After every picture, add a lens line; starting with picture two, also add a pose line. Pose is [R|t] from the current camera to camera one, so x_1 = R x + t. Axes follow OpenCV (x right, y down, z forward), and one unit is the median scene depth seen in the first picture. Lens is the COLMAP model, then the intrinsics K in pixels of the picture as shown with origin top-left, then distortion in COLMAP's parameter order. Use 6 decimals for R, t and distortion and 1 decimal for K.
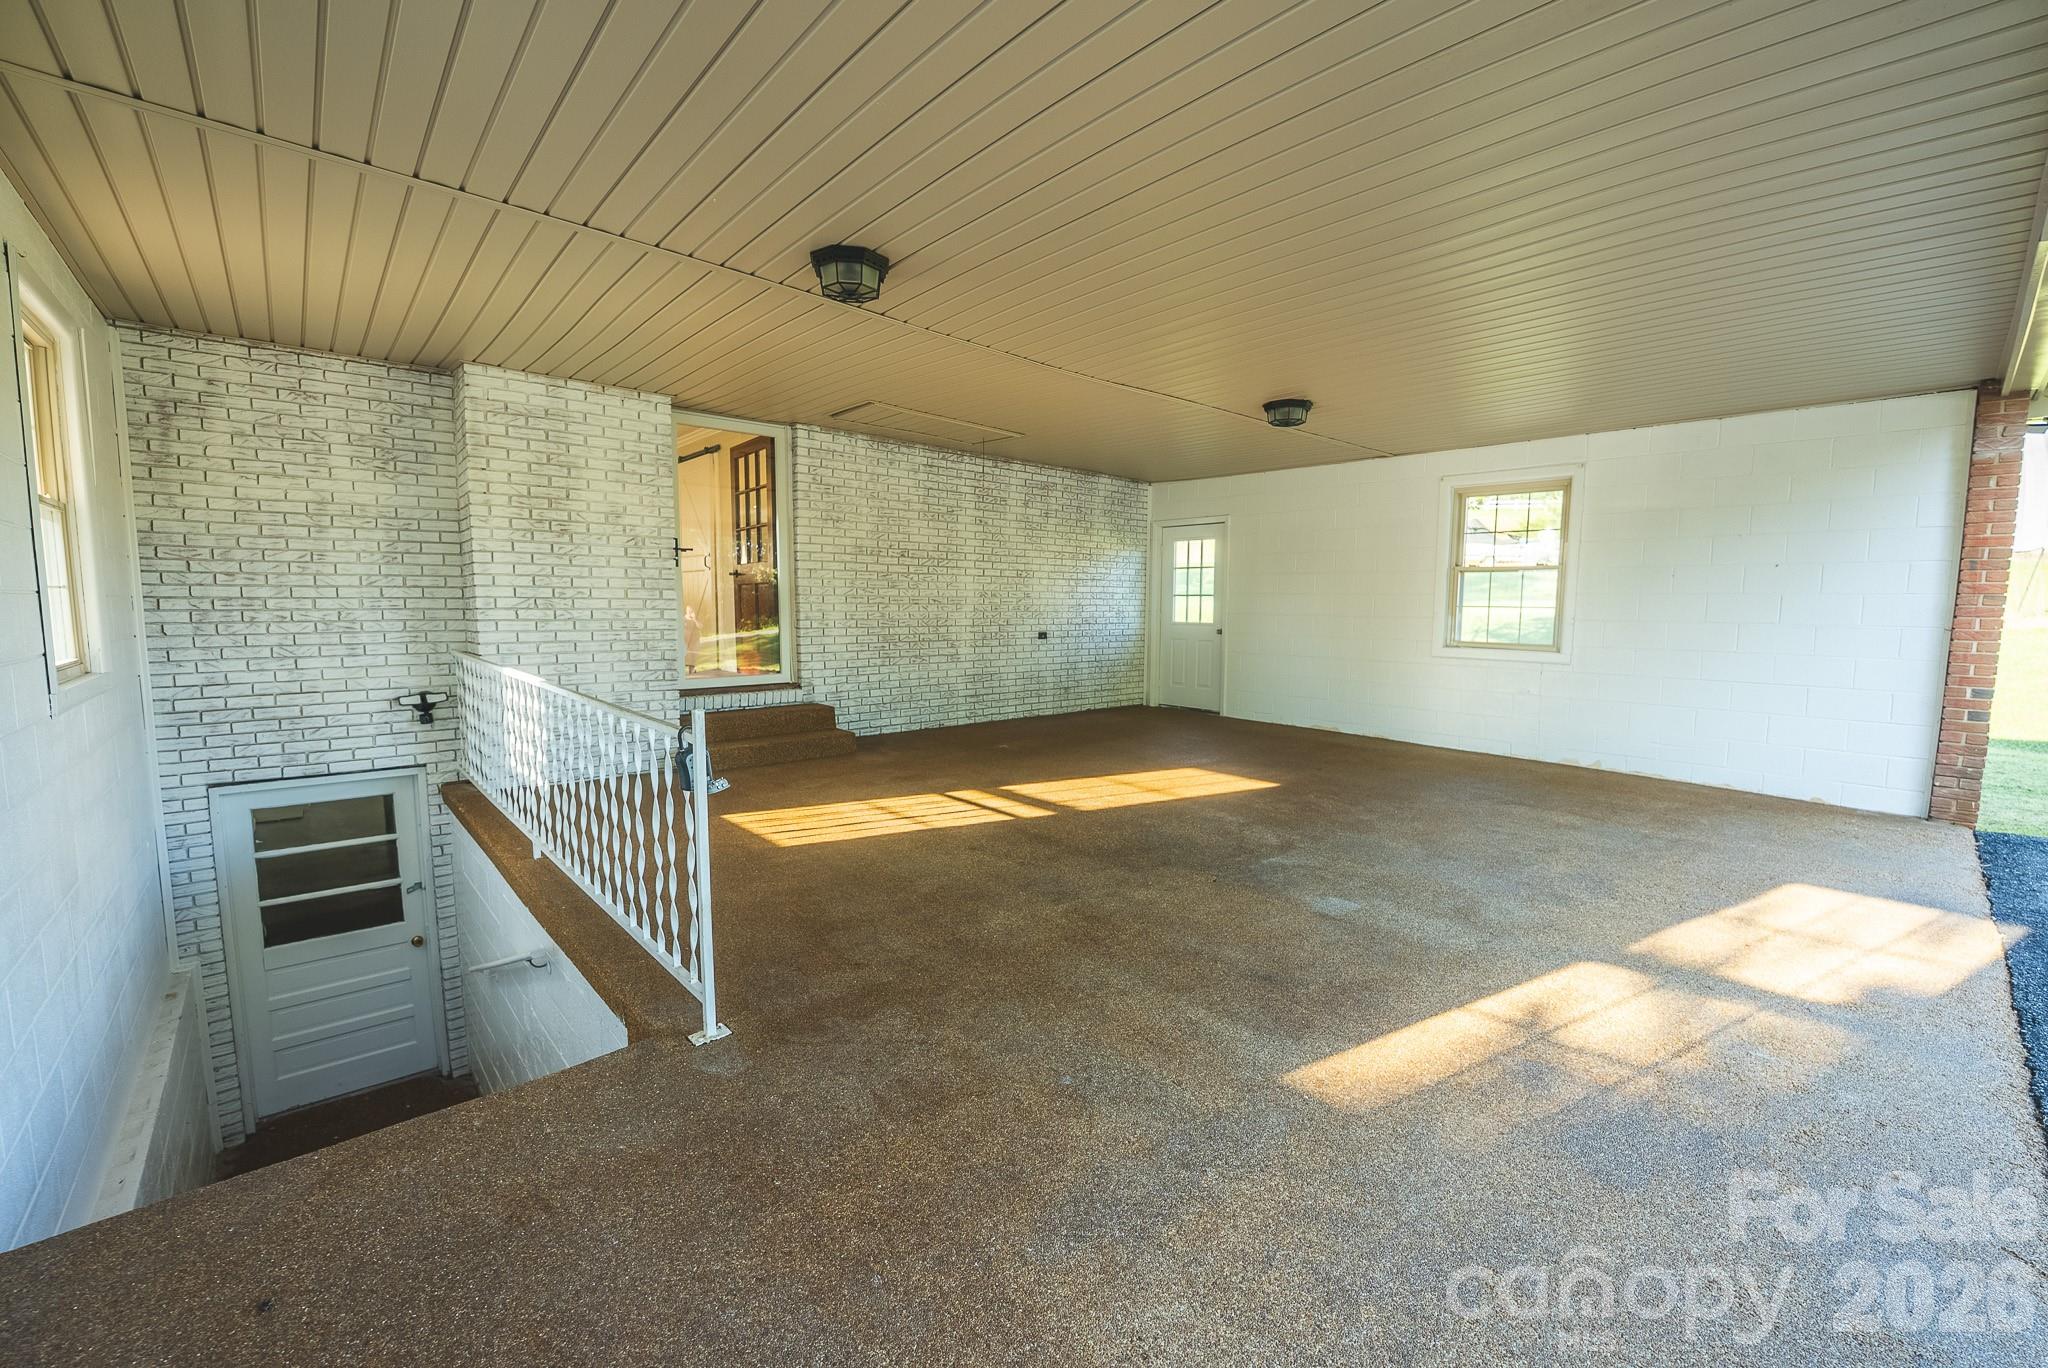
lens RADIAL K [[835.5, 0, 1038.1], [0, 835.5, 690.9], [0, 0, 1]] dist [-0.030827, 0.004824]
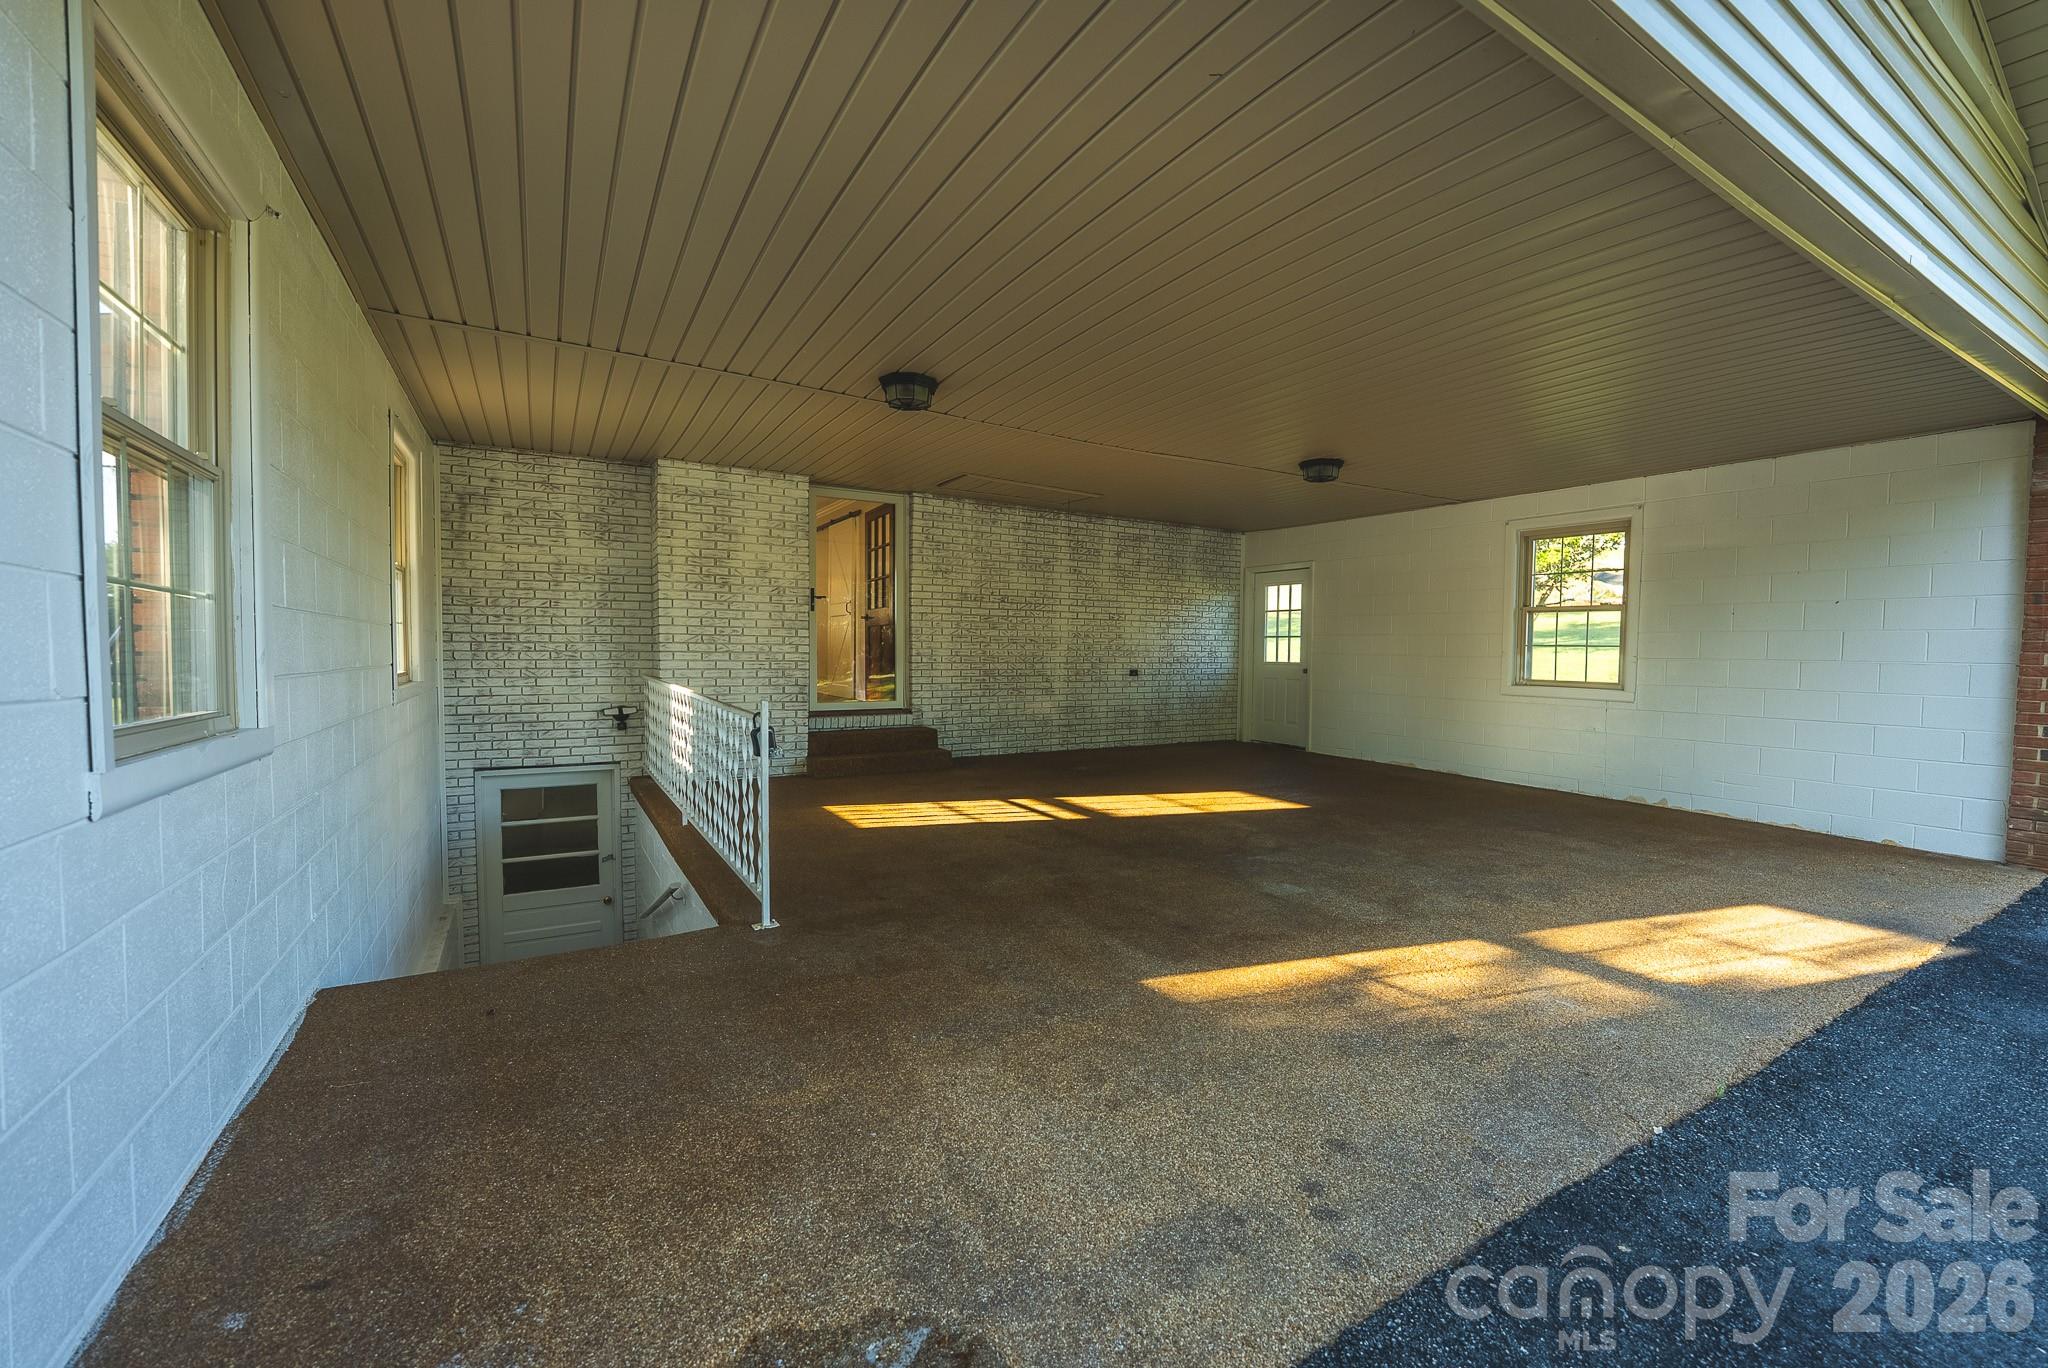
lens RADIAL K [[834.4, 0, 1033.6], [0, 834.4, 692.5], [0, 0, 1]] dist [-0.022787, -0.000113]
pose [[0.979784, 0.013190, -0.199623, 0.125916], [-0.023926, 0.998388, -0.051464, 0.025218], [0.198622, 0.055200, 0.978520, -0.128582]]
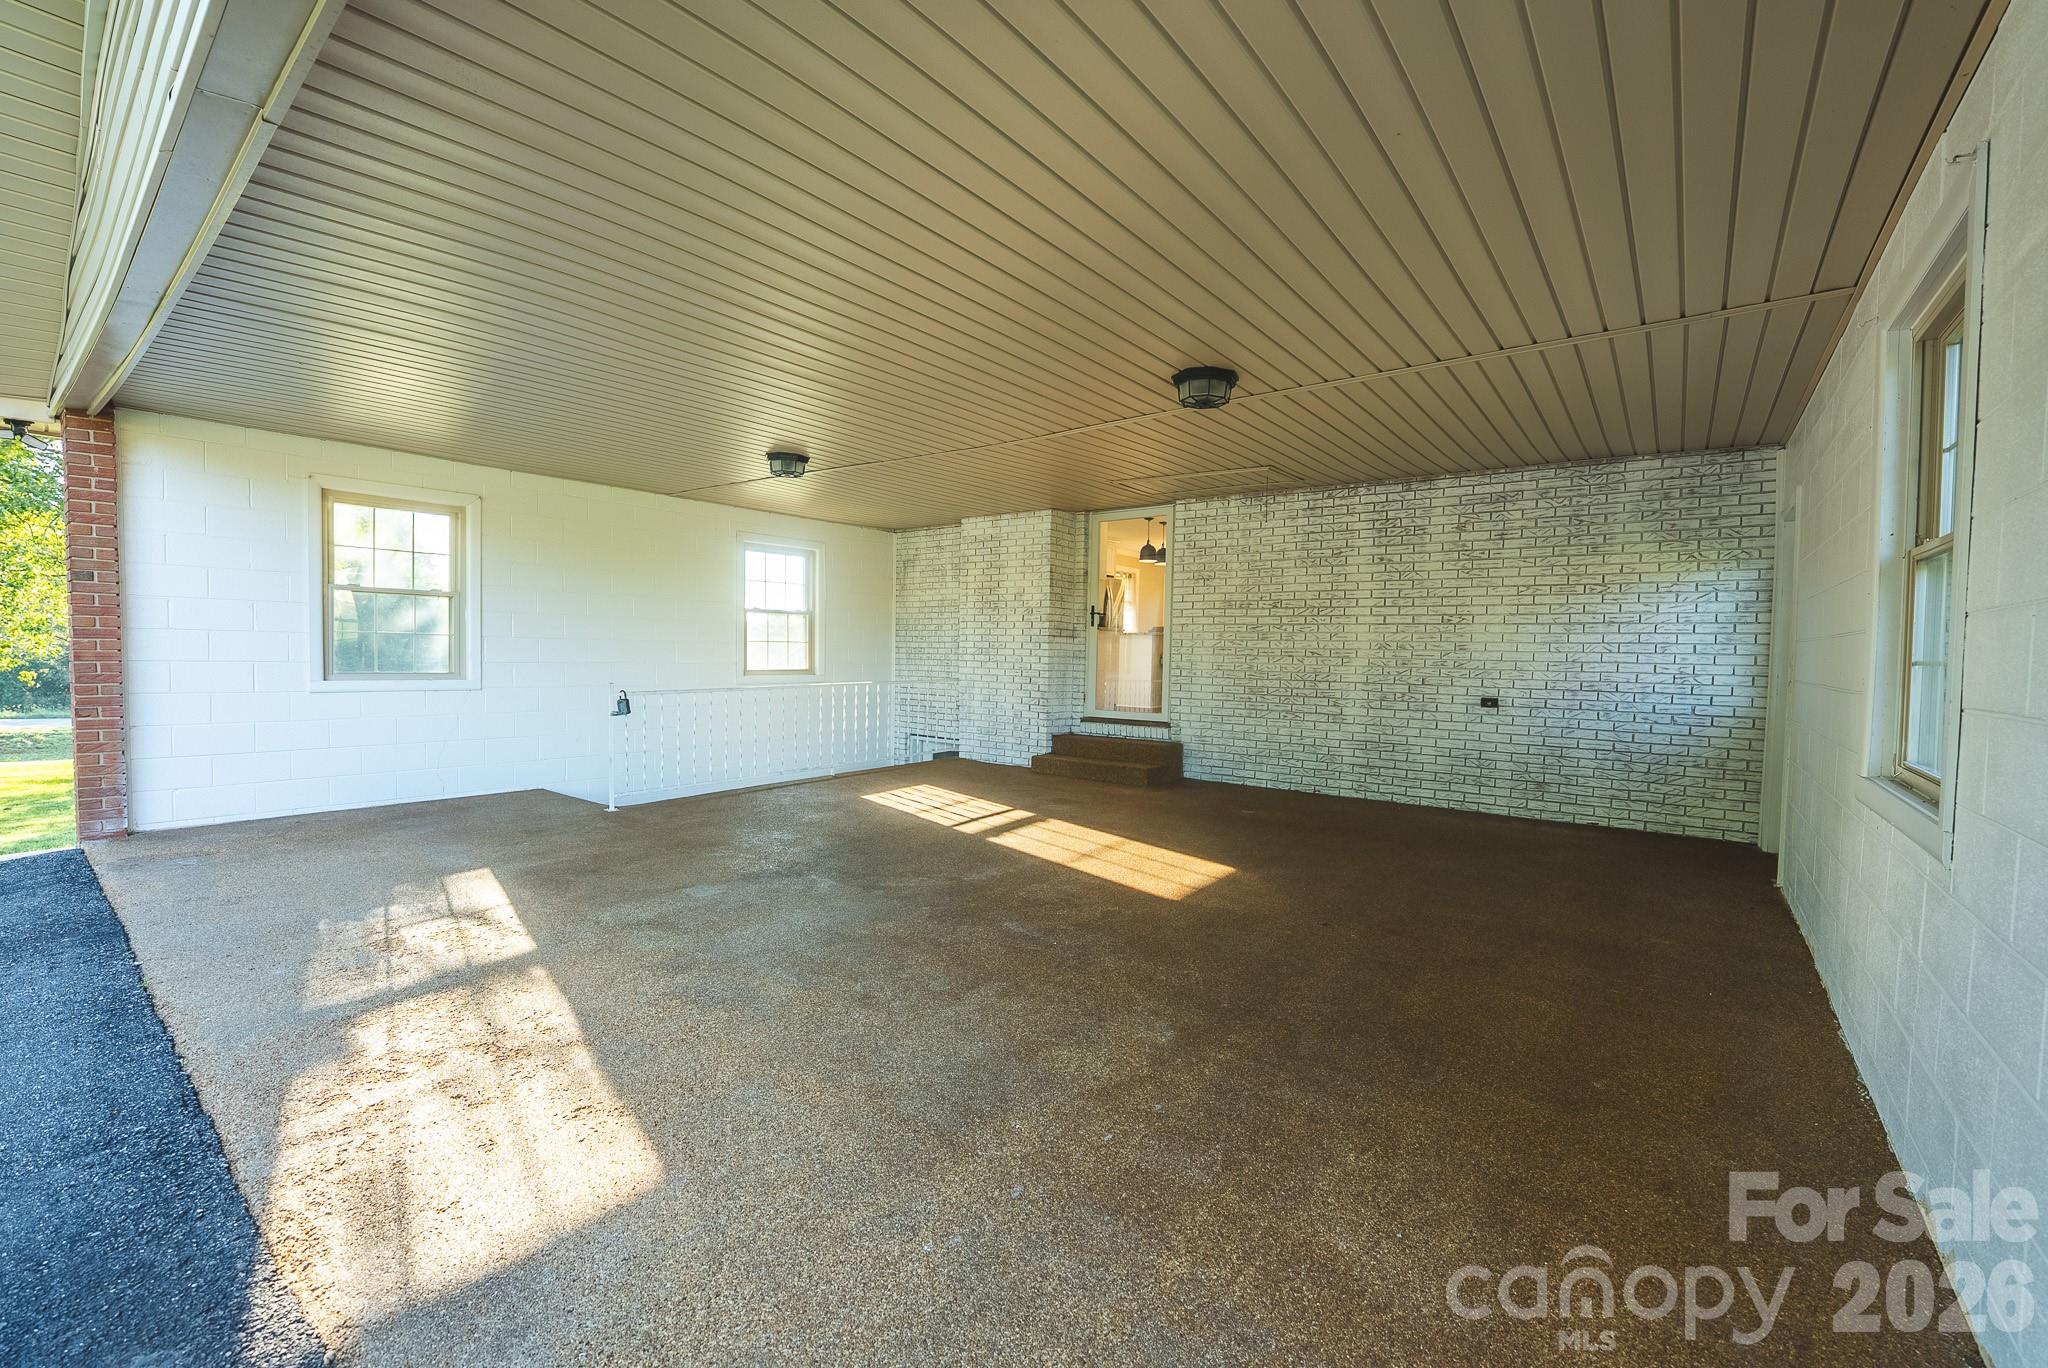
lens RADIAL K [[835.5, 0, 1038.1], [0, 835.5, 690.9], [0, 0, 1]] dist [-0.030827, 0.004824]
pose [[0.177582, 0.042081, -0.983206, 0.847799], [-0.118086, 0.992778, 0.021163, -0.059571], [0.976996, 0.112345, 0.181269, 0.640171]]
